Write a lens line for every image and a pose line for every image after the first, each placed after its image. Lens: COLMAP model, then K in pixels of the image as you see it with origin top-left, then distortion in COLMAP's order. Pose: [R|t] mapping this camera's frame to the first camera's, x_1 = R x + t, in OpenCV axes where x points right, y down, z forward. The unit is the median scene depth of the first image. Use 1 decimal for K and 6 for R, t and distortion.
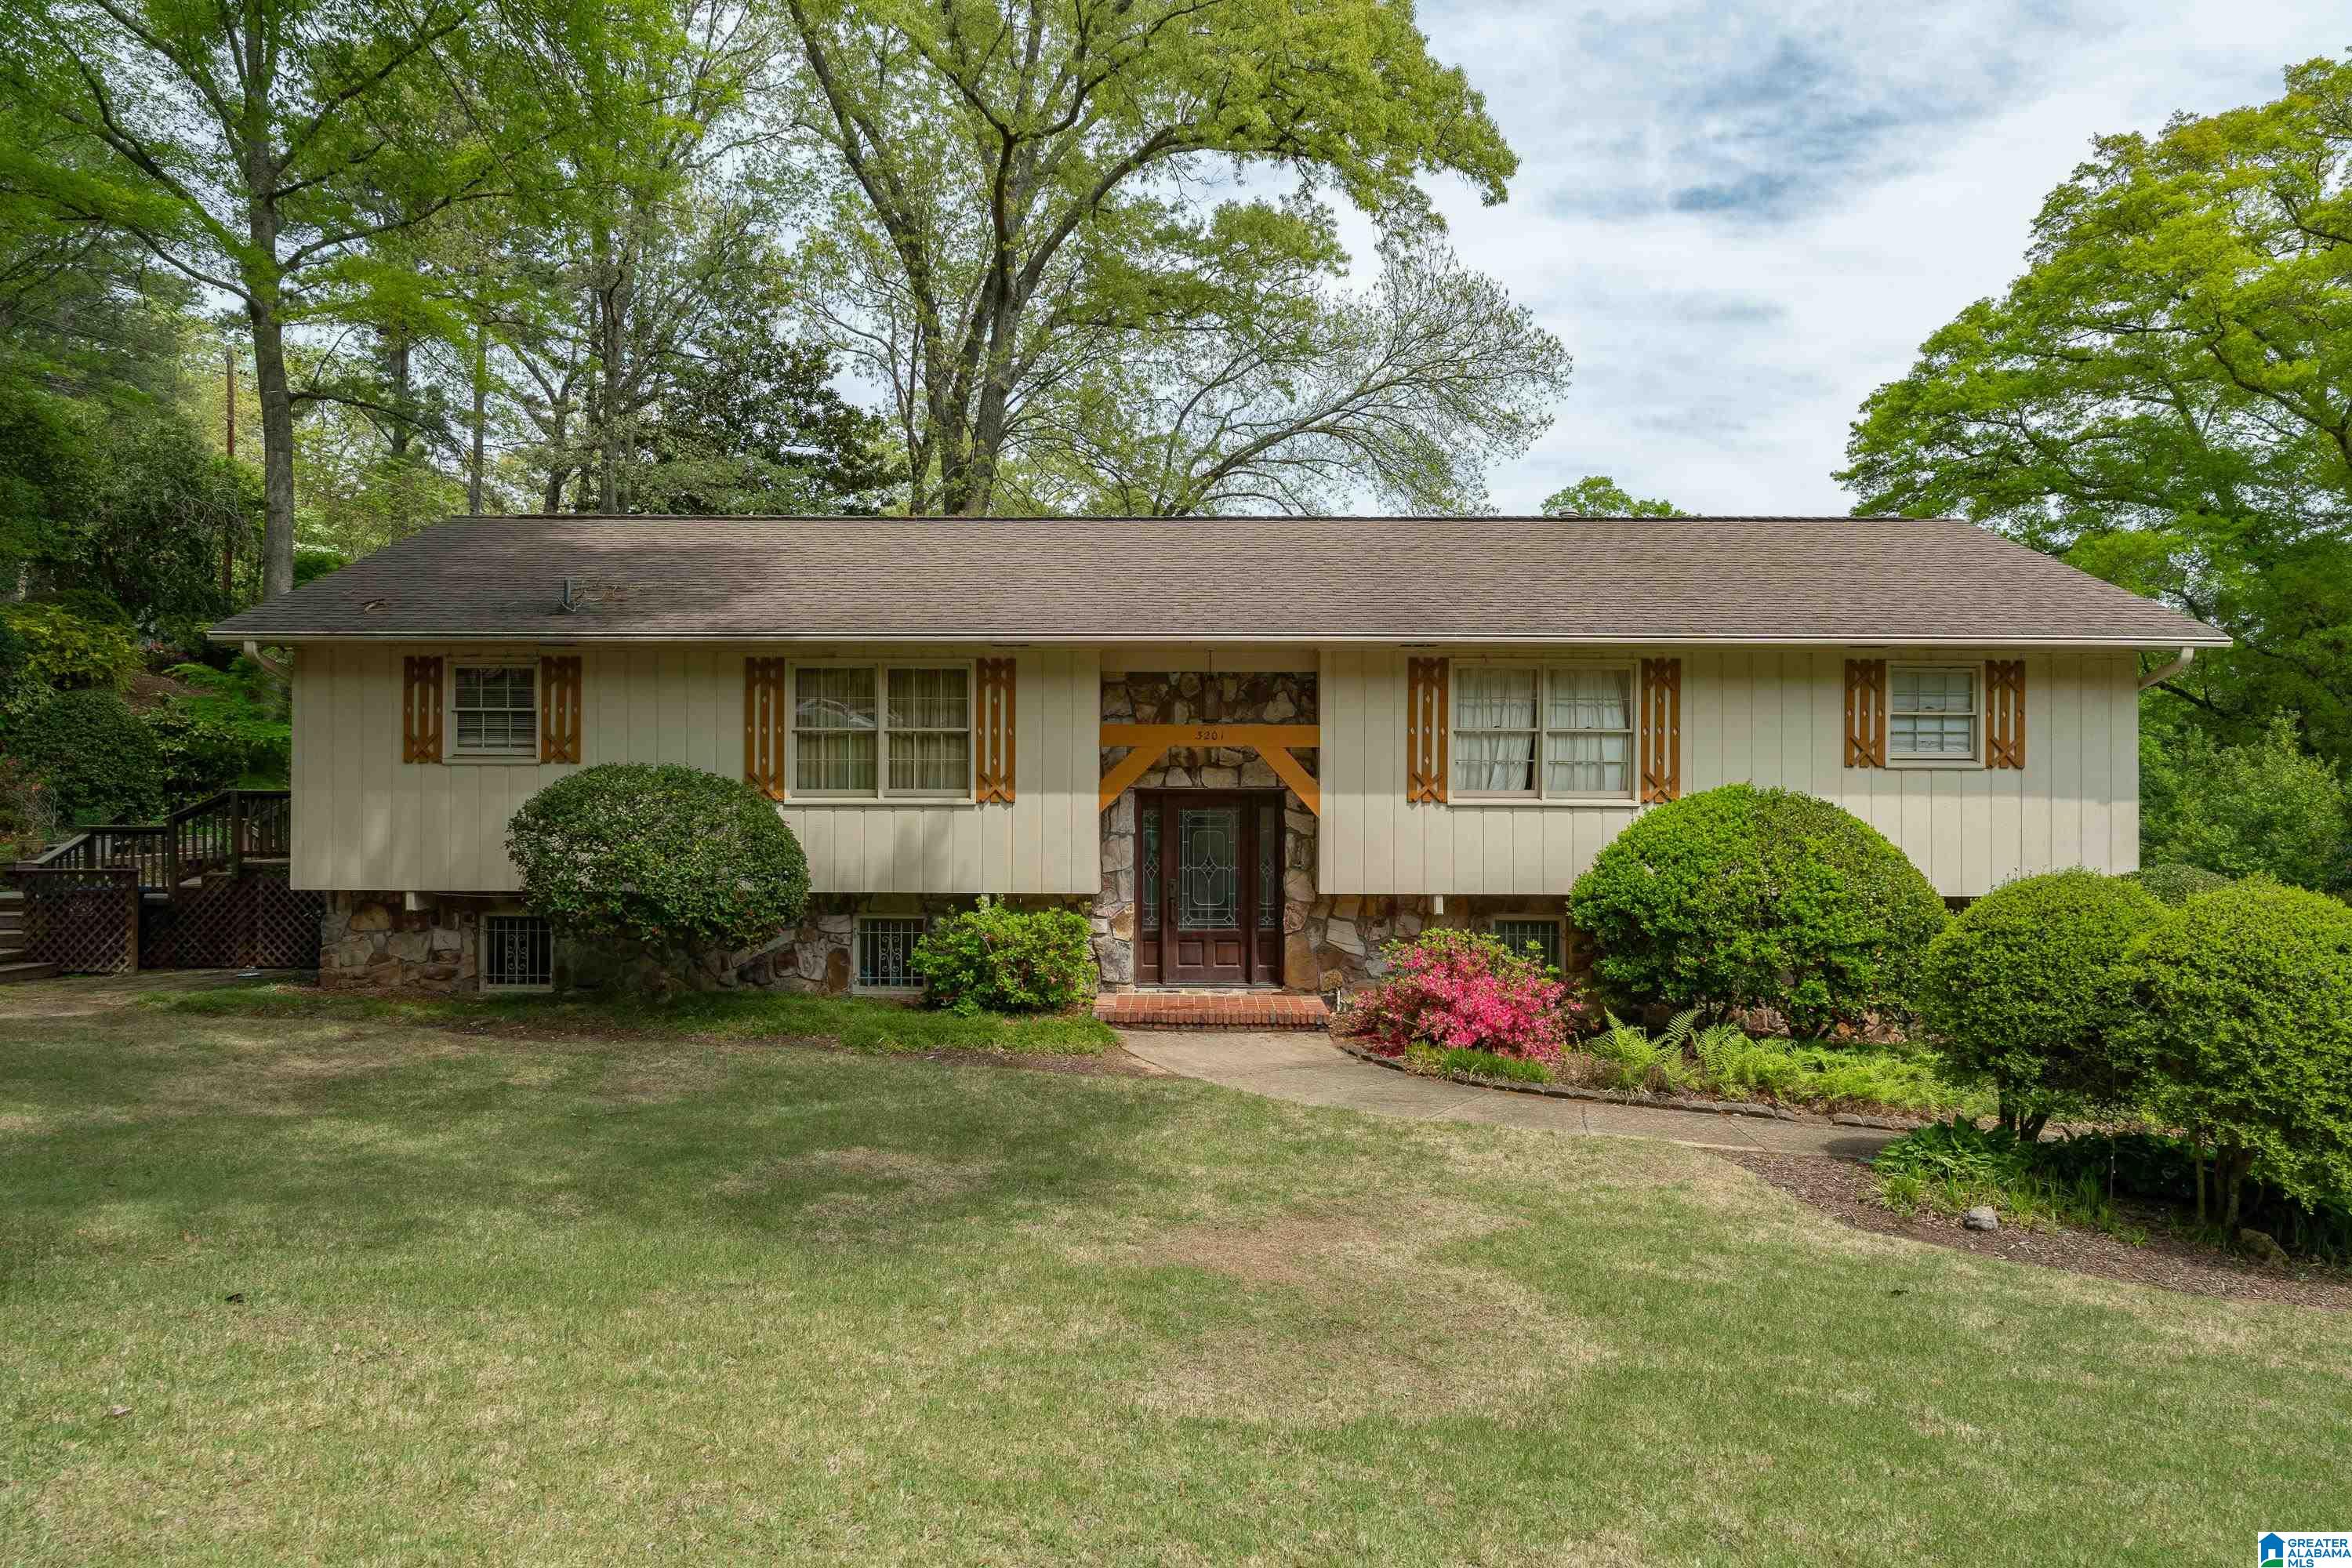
lens RADIAL K [[1412.8, 0, 1171.3], [0, 1412.8, 782.4], [0, 0, 1]] dist [-0.002421, 0.000382]
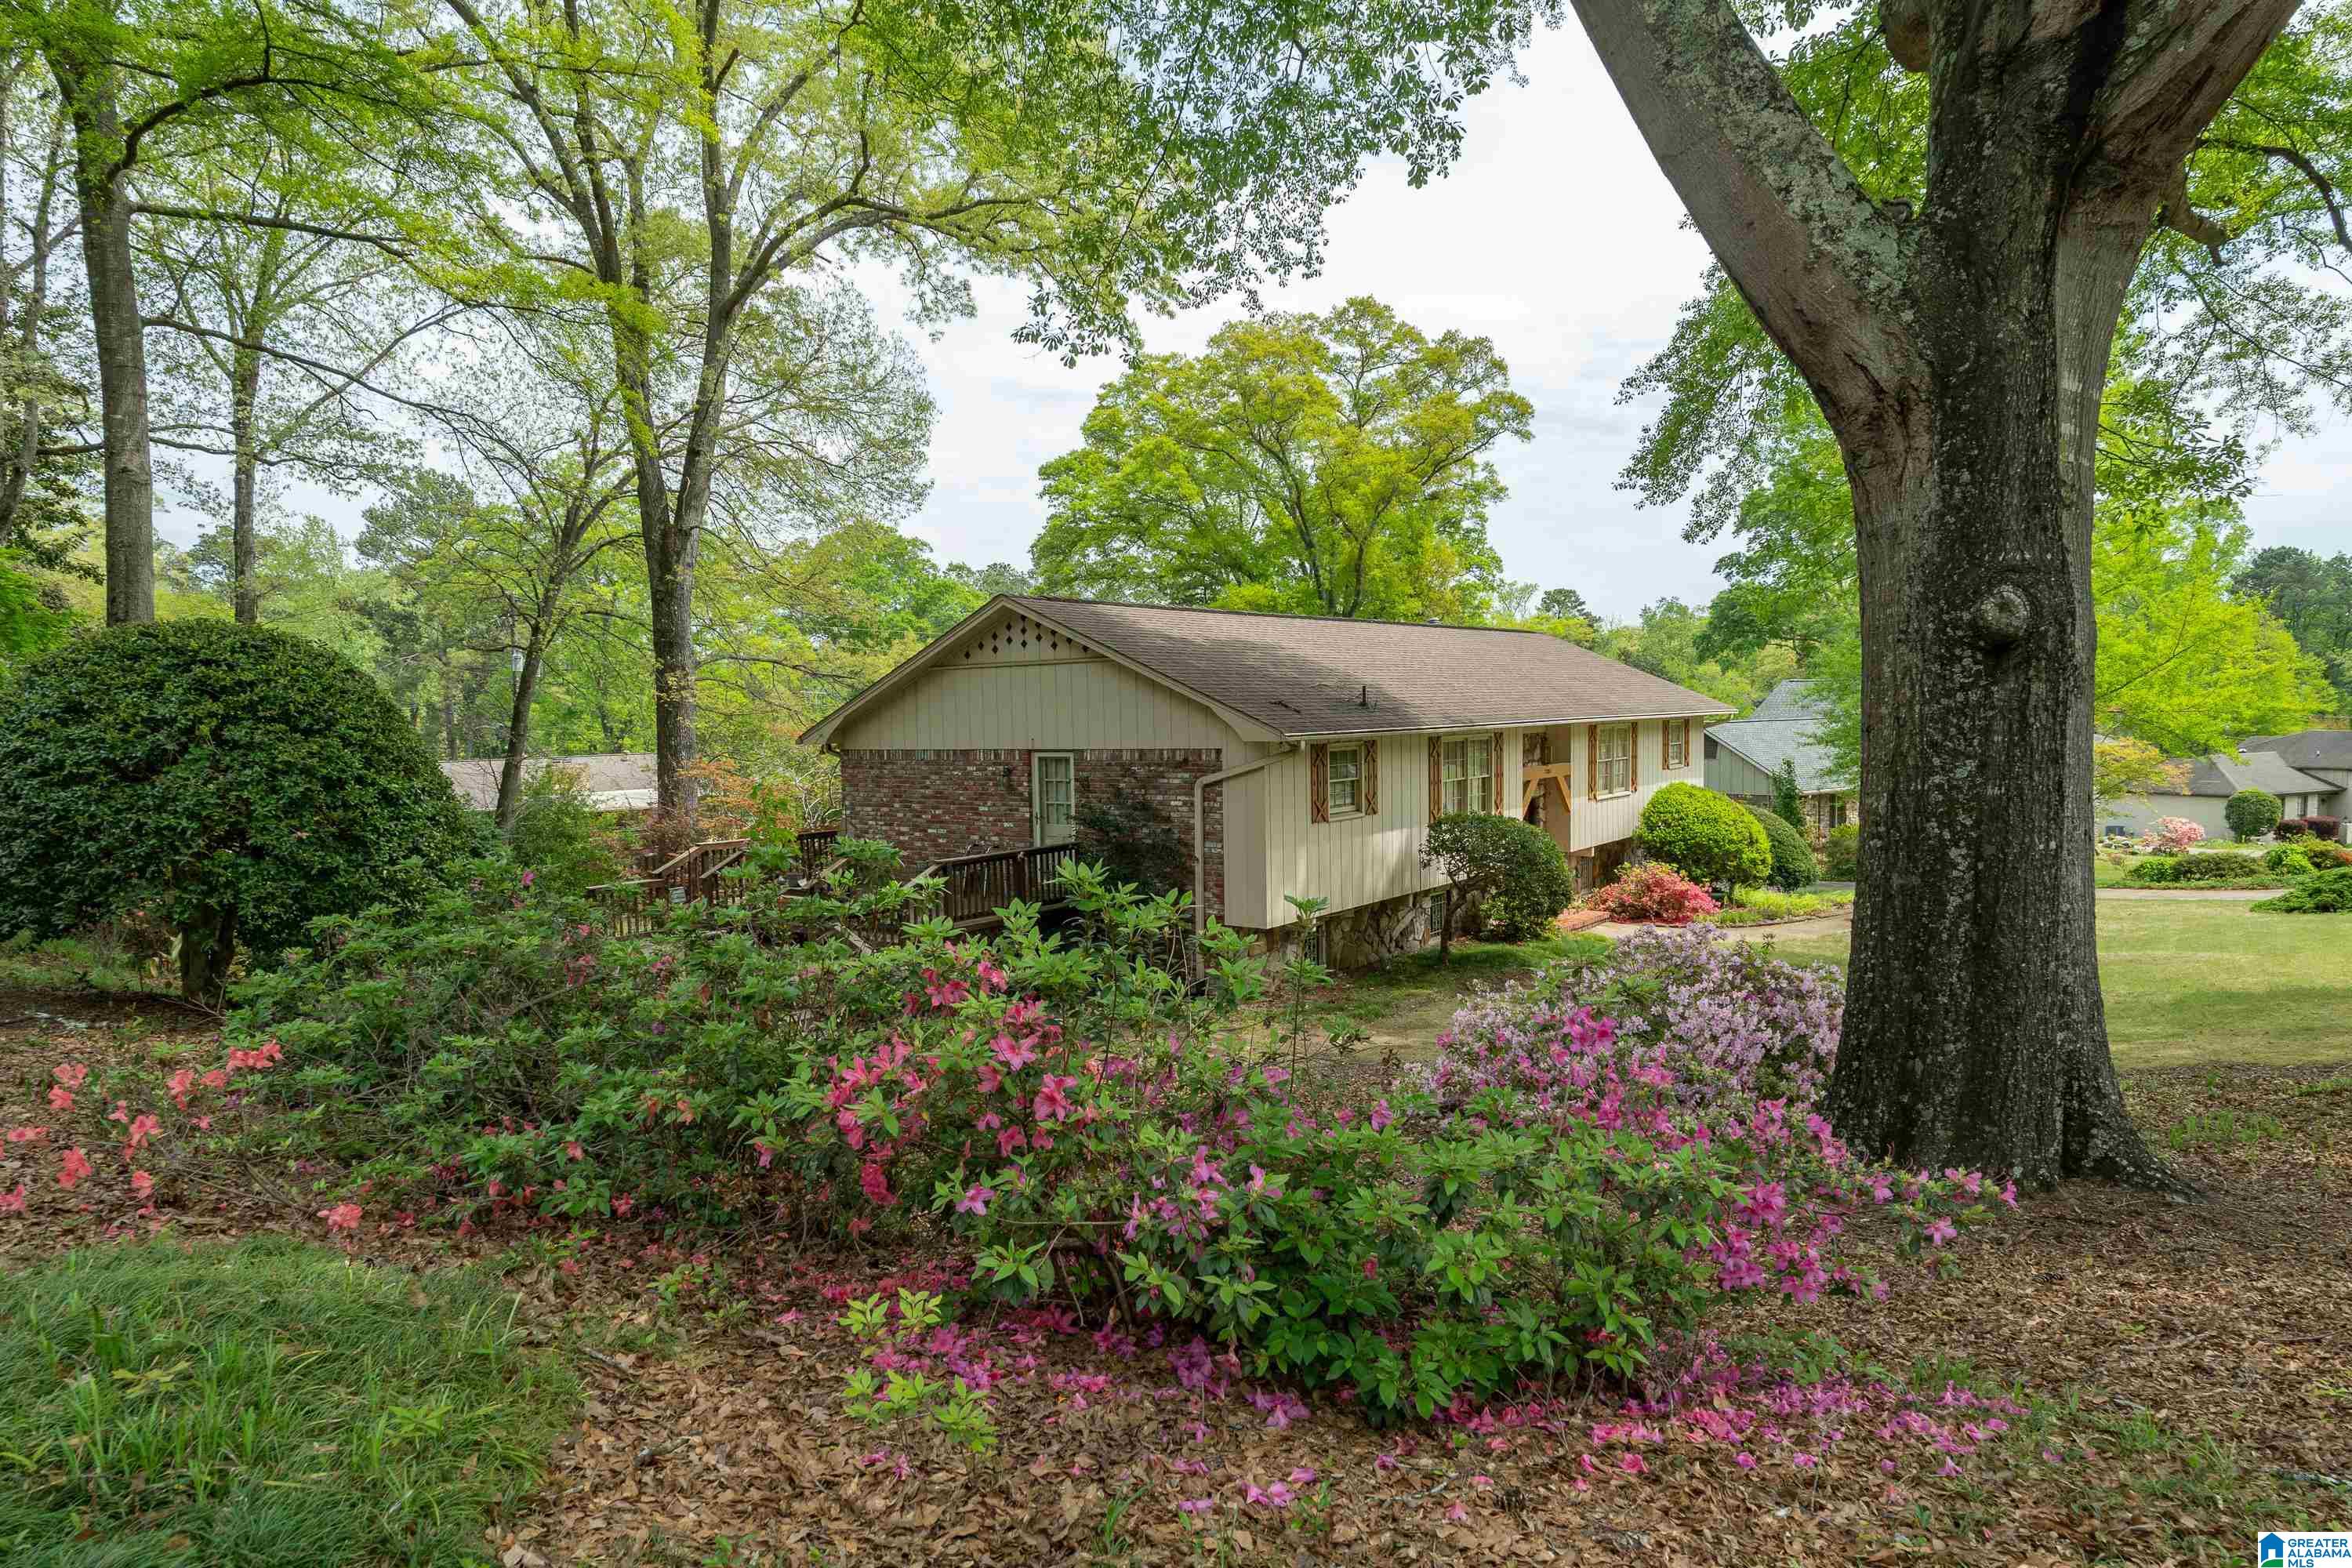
lens RADIAL K [[1345.9, 0, 1174.0], [0, 1345.9, 782.9], [0, 0, 1]] dist [0.006097, 0.000506]
pose [[0.618963, -0.059755, 0.783143, -1.630930], [0.019746, 0.997970, 0.060540, -0.132615], [-0.785172, -0.022008, 0.618887, 0.301478]]
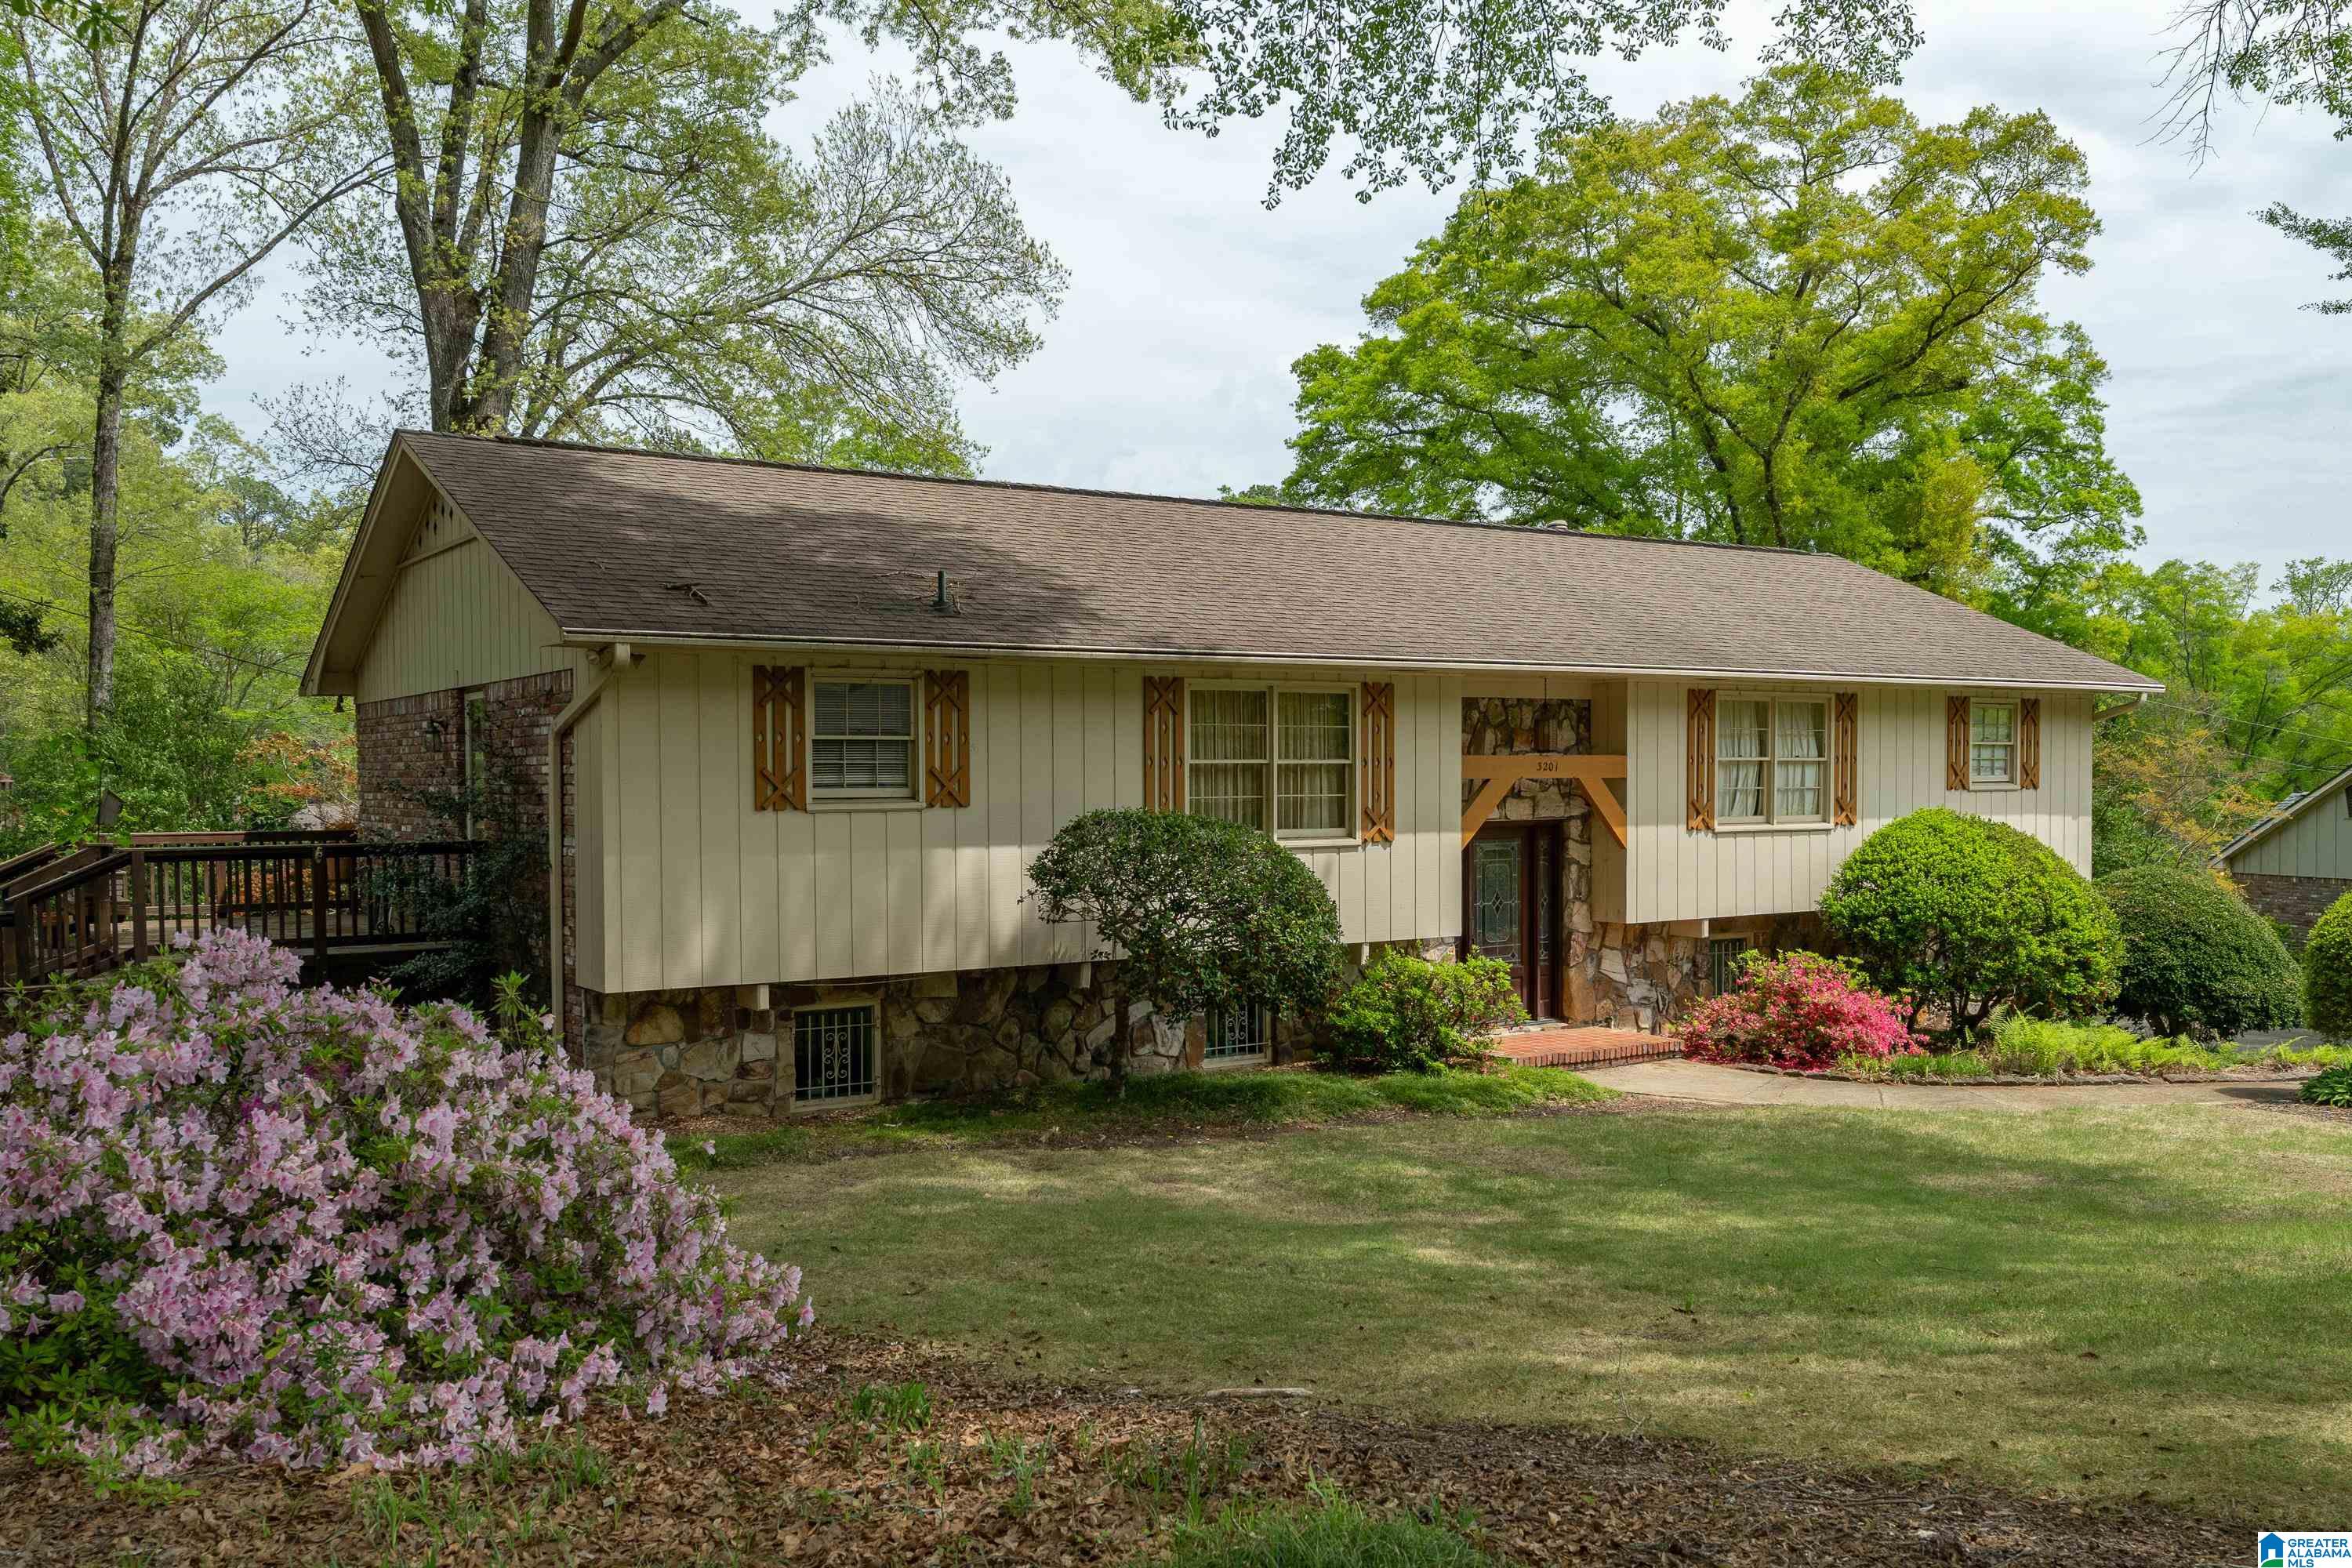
lens RADIAL K [[1901.7, 0, 1177.4], [0, 1901.7, 790.8], [0, 0, 1]] dist [0.012628, -0.004662]
pose [[0.833490, -0.013125, 0.552378, -0.904684], [0.004220, 0.999840, 0.017390, -0.040355], [-0.552518, -0.012163, 0.833412, 0.050292]]
